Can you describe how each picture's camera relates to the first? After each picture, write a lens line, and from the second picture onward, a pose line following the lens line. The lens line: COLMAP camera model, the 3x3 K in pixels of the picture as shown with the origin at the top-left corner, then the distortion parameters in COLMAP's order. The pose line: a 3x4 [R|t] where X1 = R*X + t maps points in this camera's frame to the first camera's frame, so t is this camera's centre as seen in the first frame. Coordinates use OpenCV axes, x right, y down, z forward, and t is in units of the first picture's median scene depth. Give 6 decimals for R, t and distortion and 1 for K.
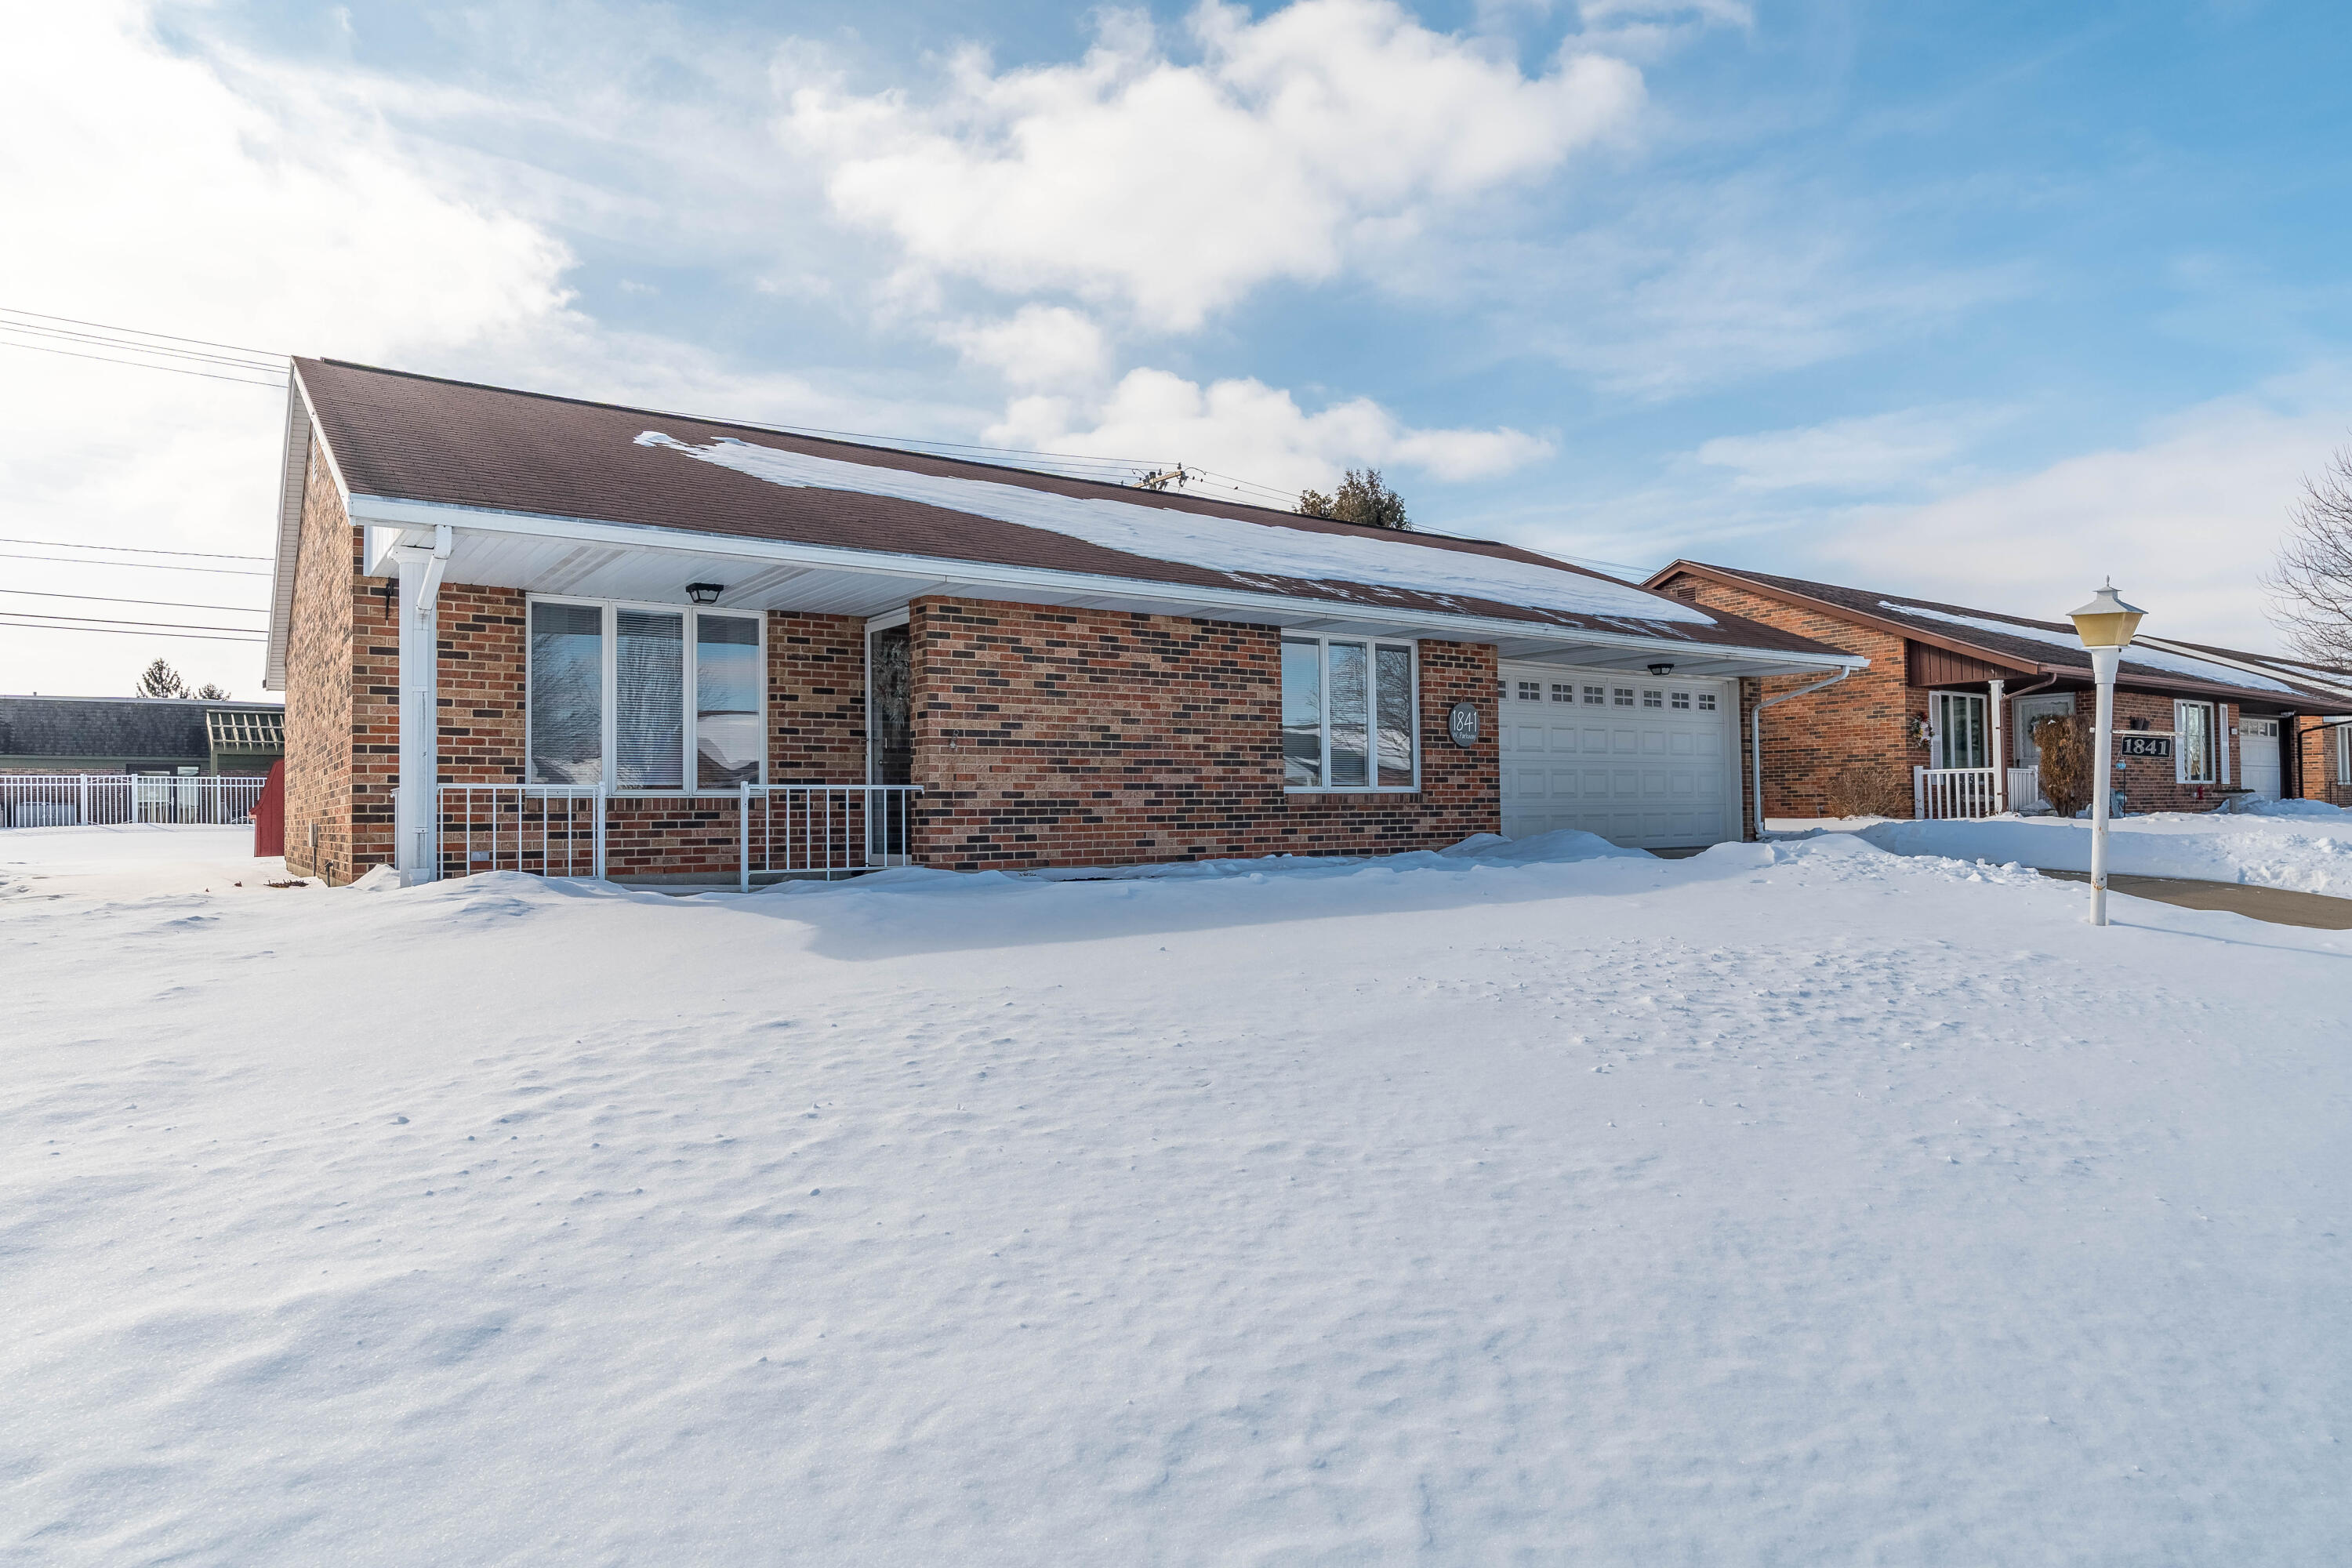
lens RADIAL K [[1362.0, 0, 1176.0], [0, 1362.0, 784.0], [0, 0, 1]] dist [-0.005381, -0.000644]
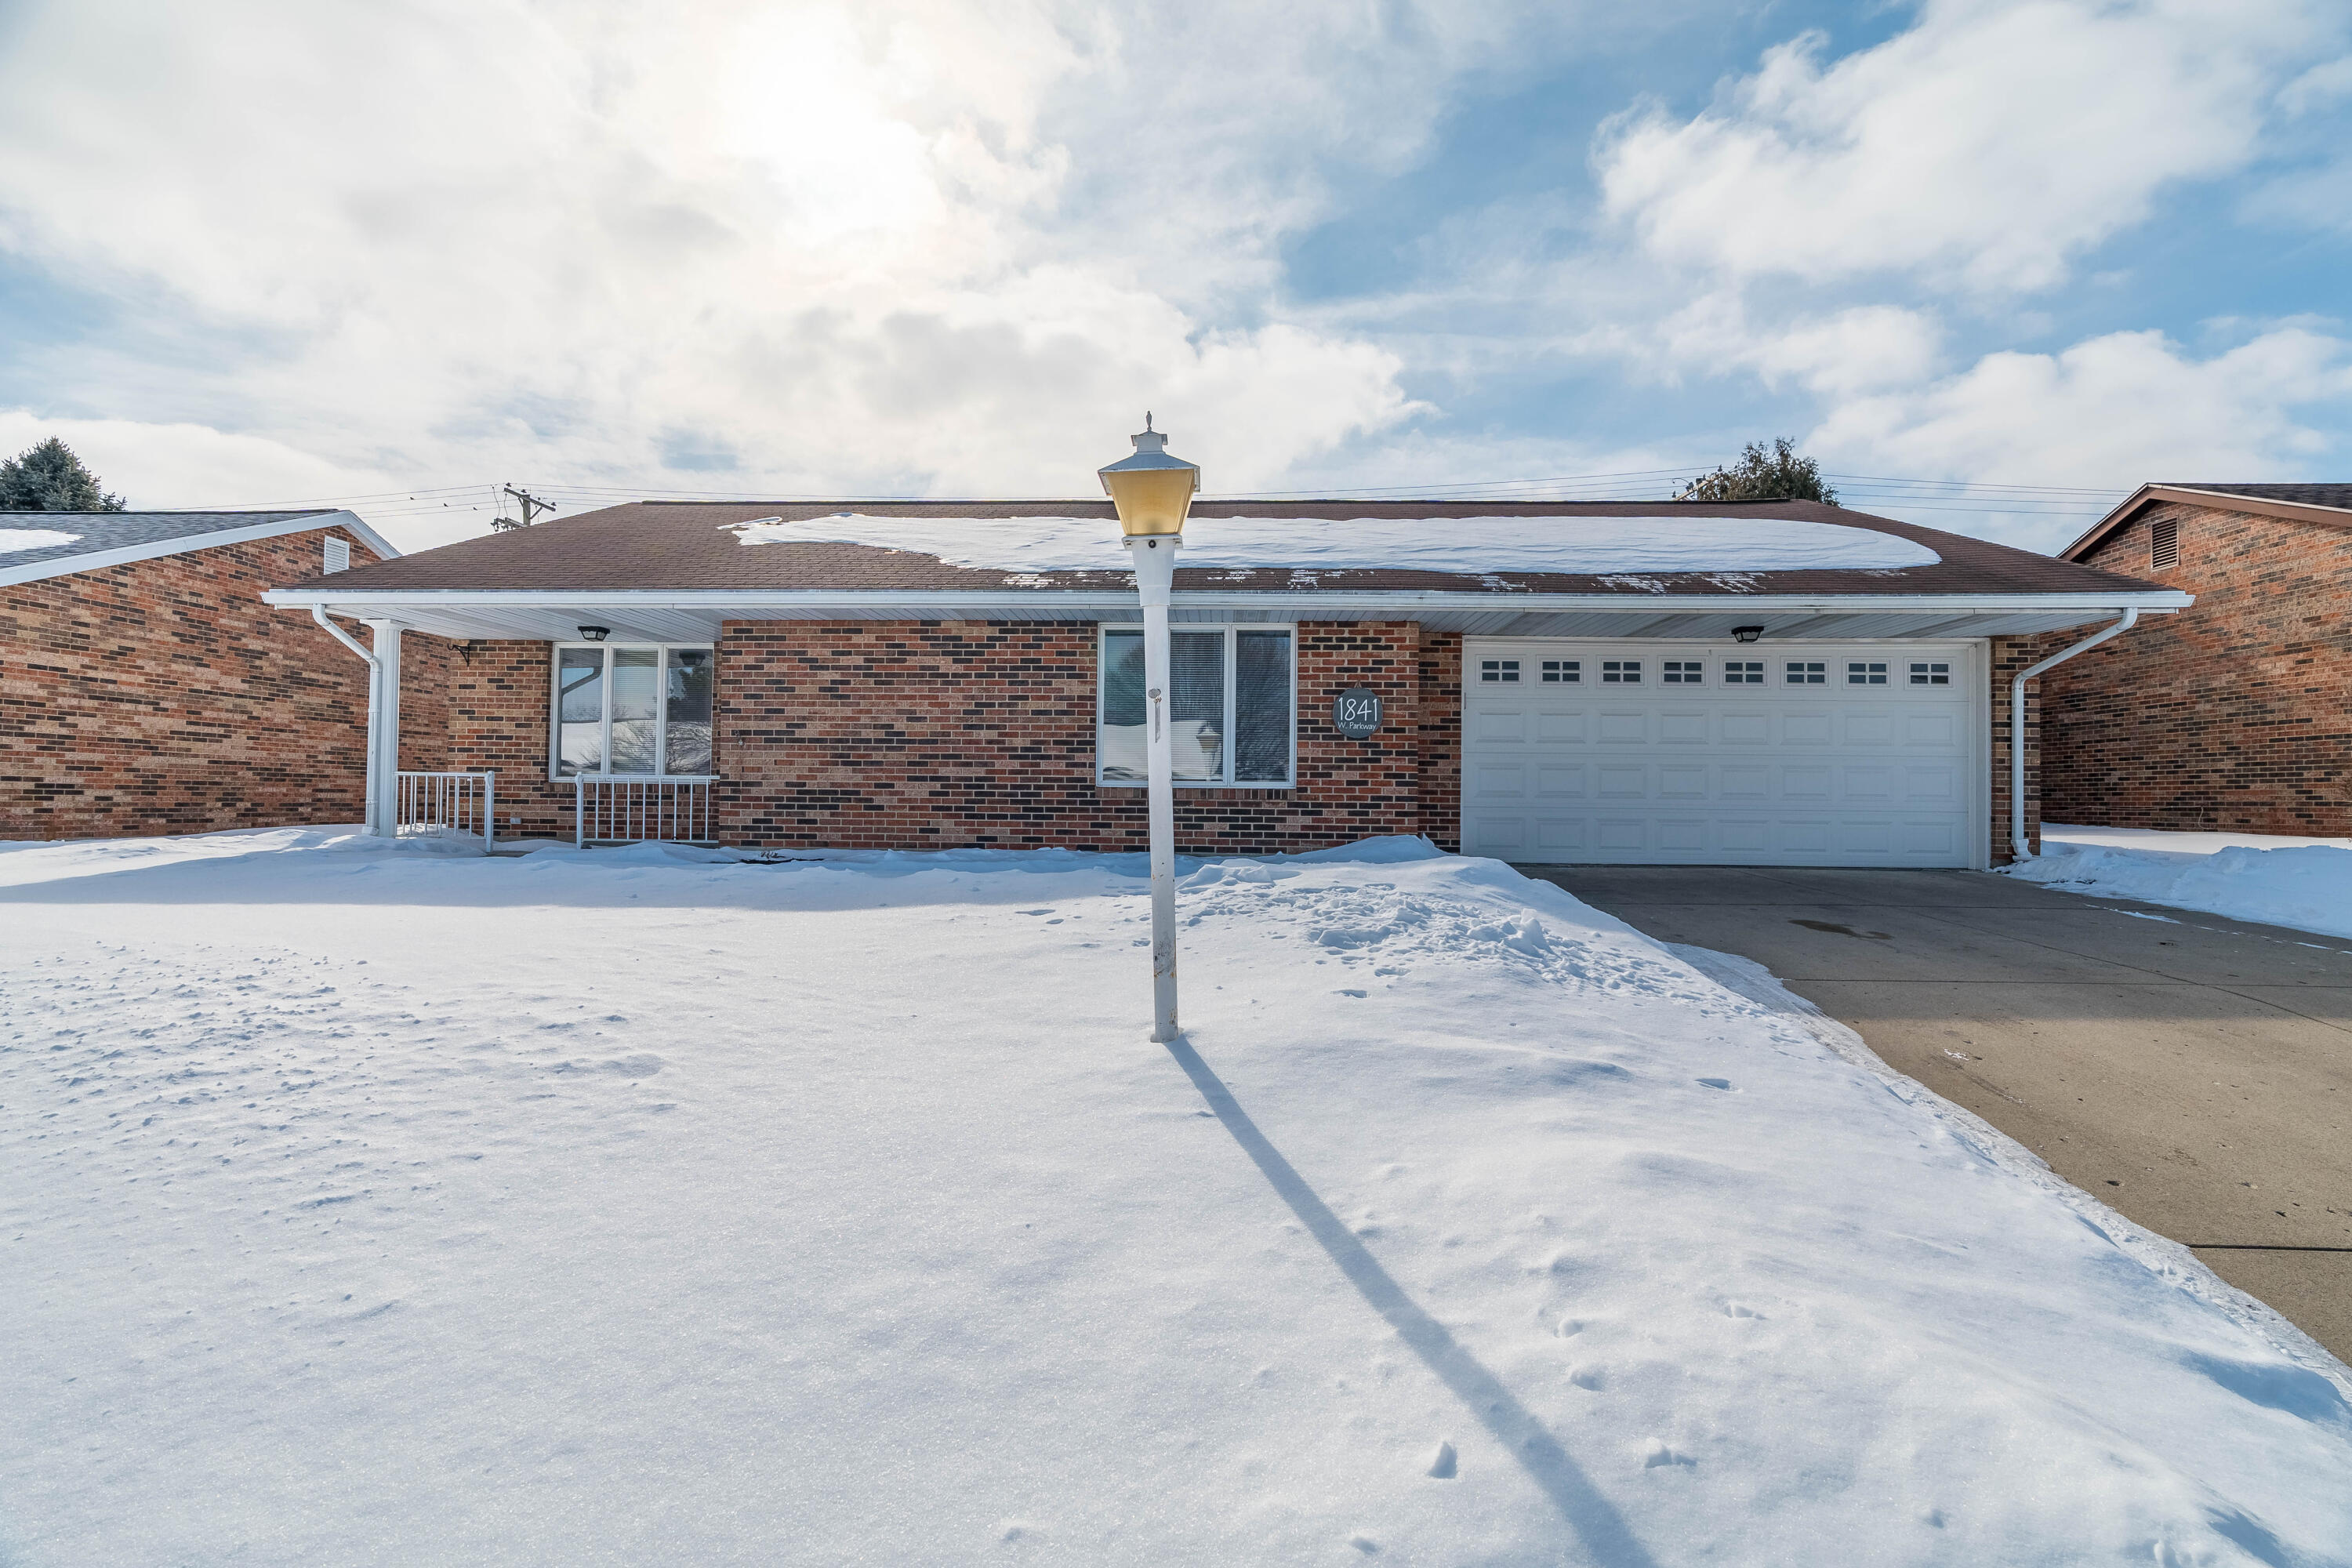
lens RADIAL K [[1057.0, 0, 1176.0], [0, 1057.0, 784.0], [0, 0, 1]] dist [-0.007471, 0.000661]
pose [[0.783249, 0.011683, -0.621599, 0.678414], [-0.007869, 0.999930, 0.008879, -0.003067], [0.621659, -0.002063, 0.783285, 0.474048]]
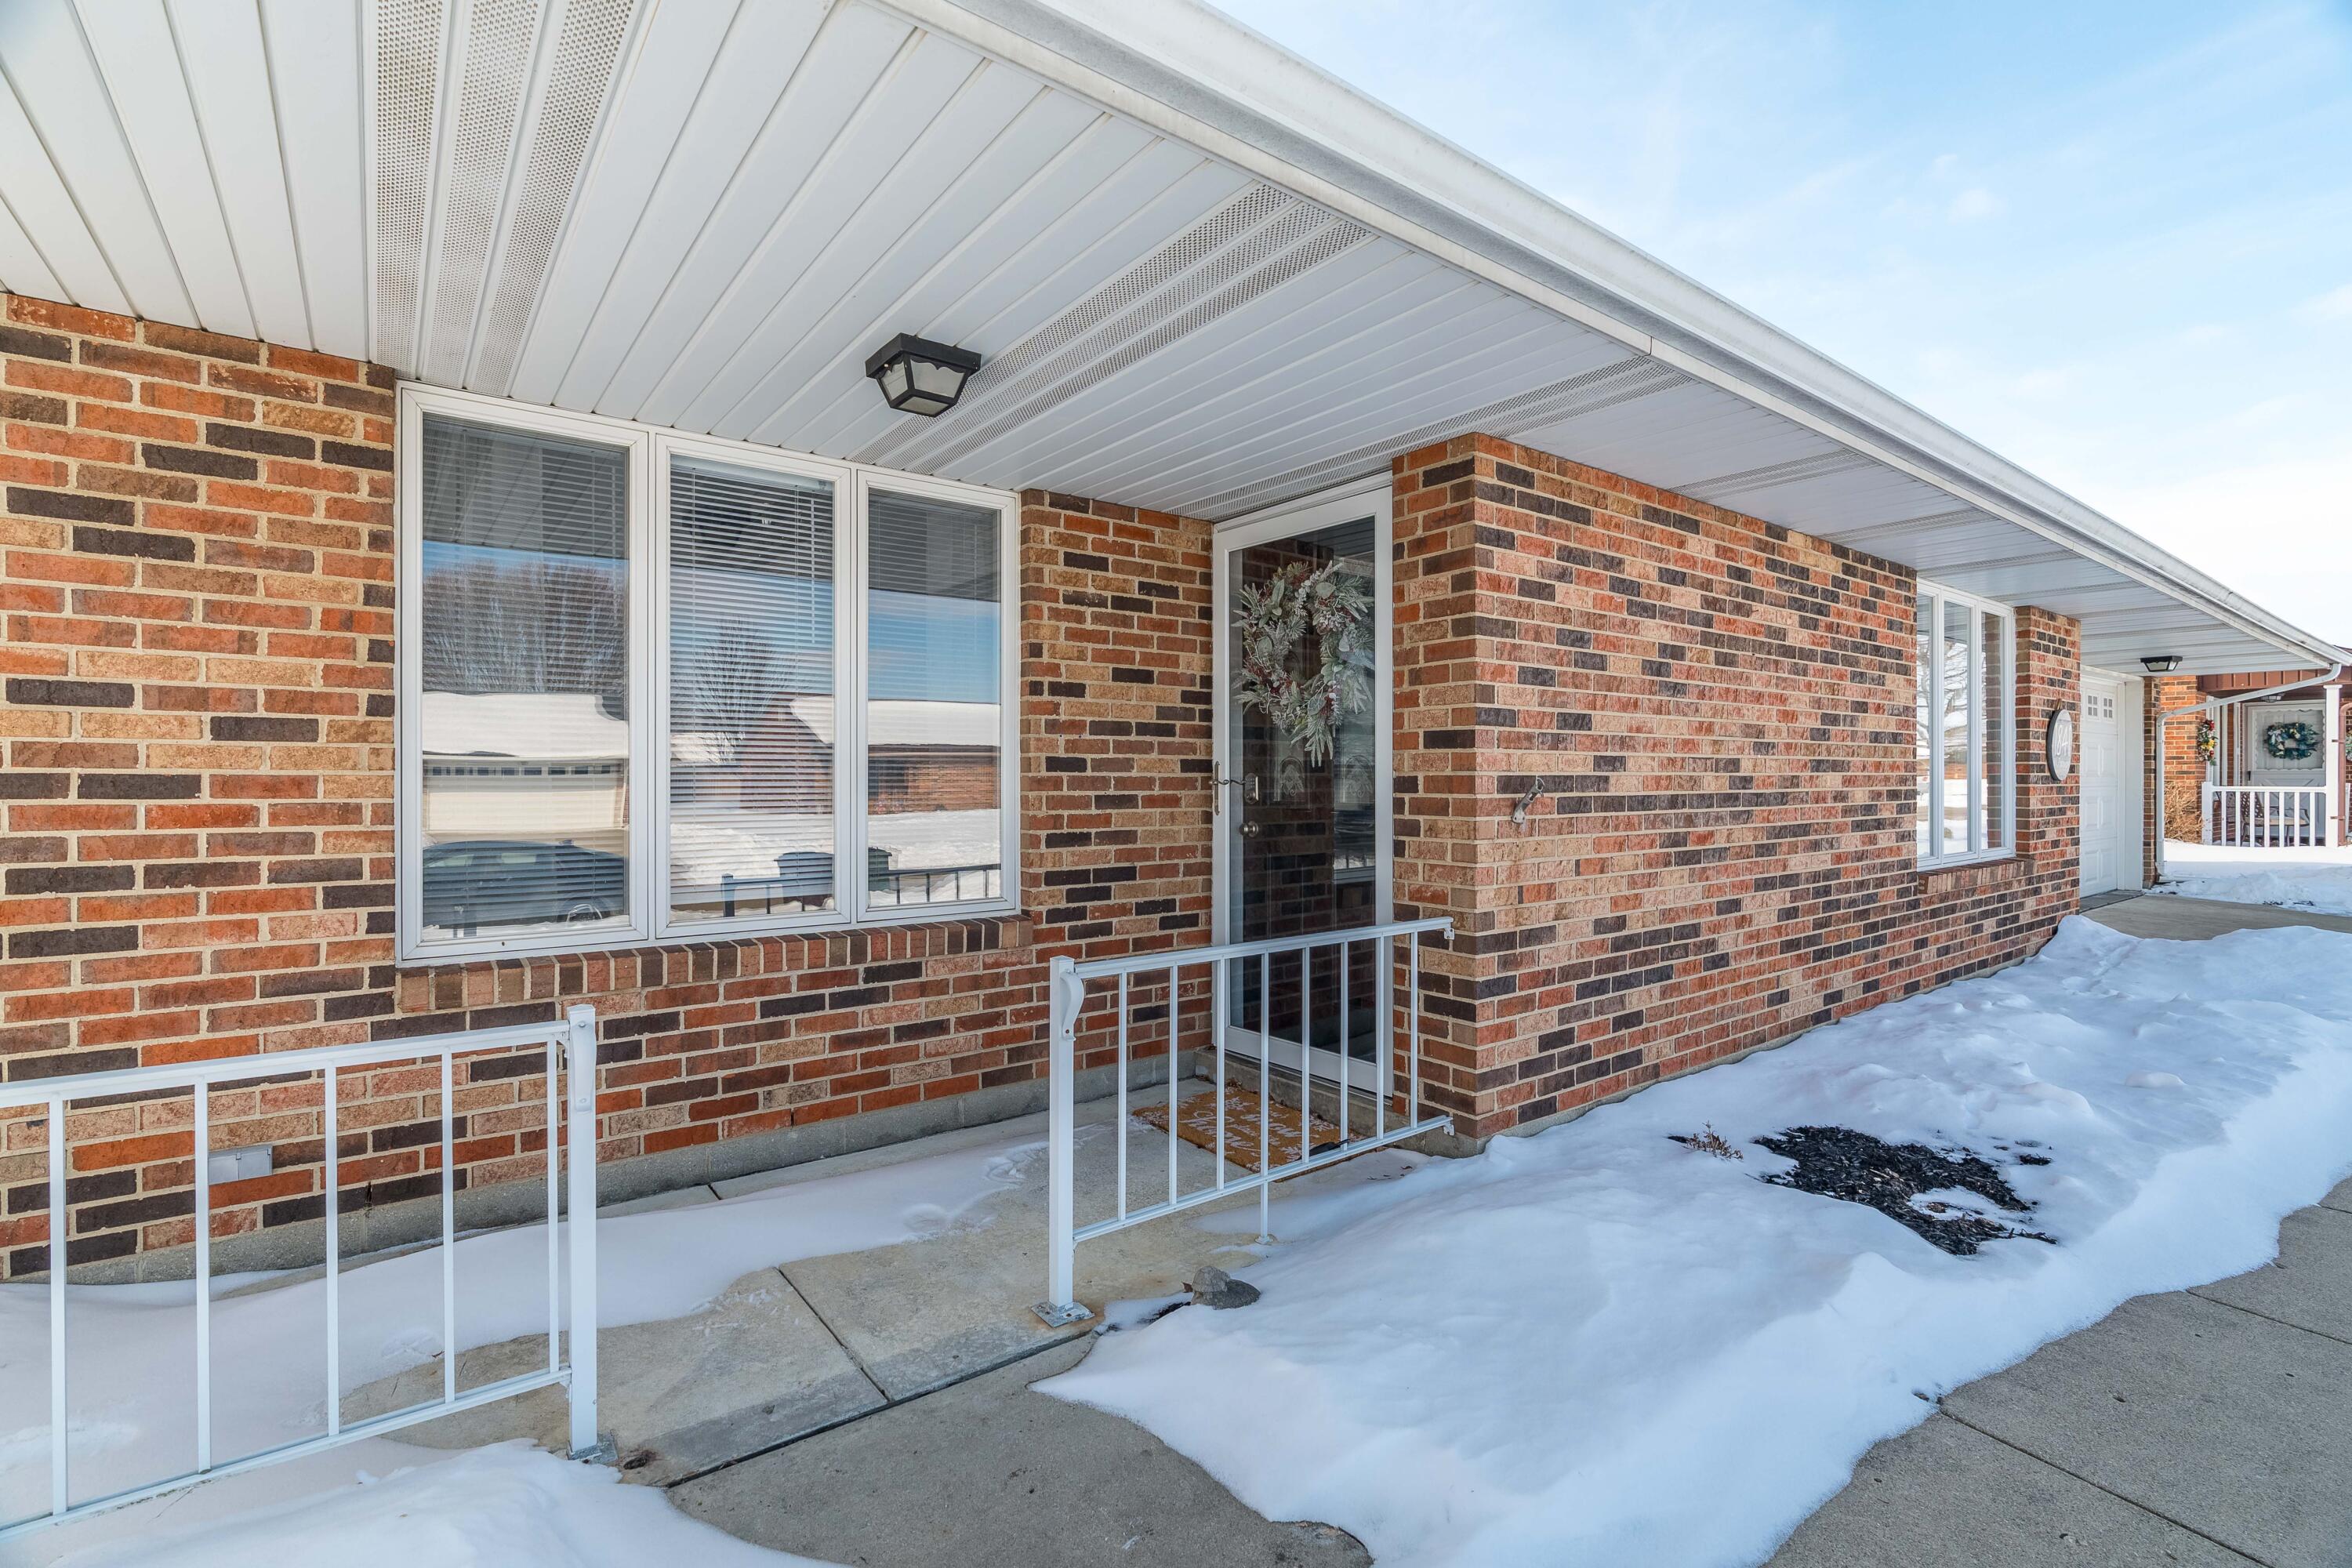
lens RADIAL K [[1057.0, 0, 1176.0], [0, 1057.0, 784.0], [0, 0, 1]] dist [-0.007471, 0.000661]
pose [[0.999619, 0.011226, 0.025213, -0.256072], [-0.011938, 0.999529, 0.028261, -0.042505], [-0.024884, -0.028551, 0.999283, 0.649569]]
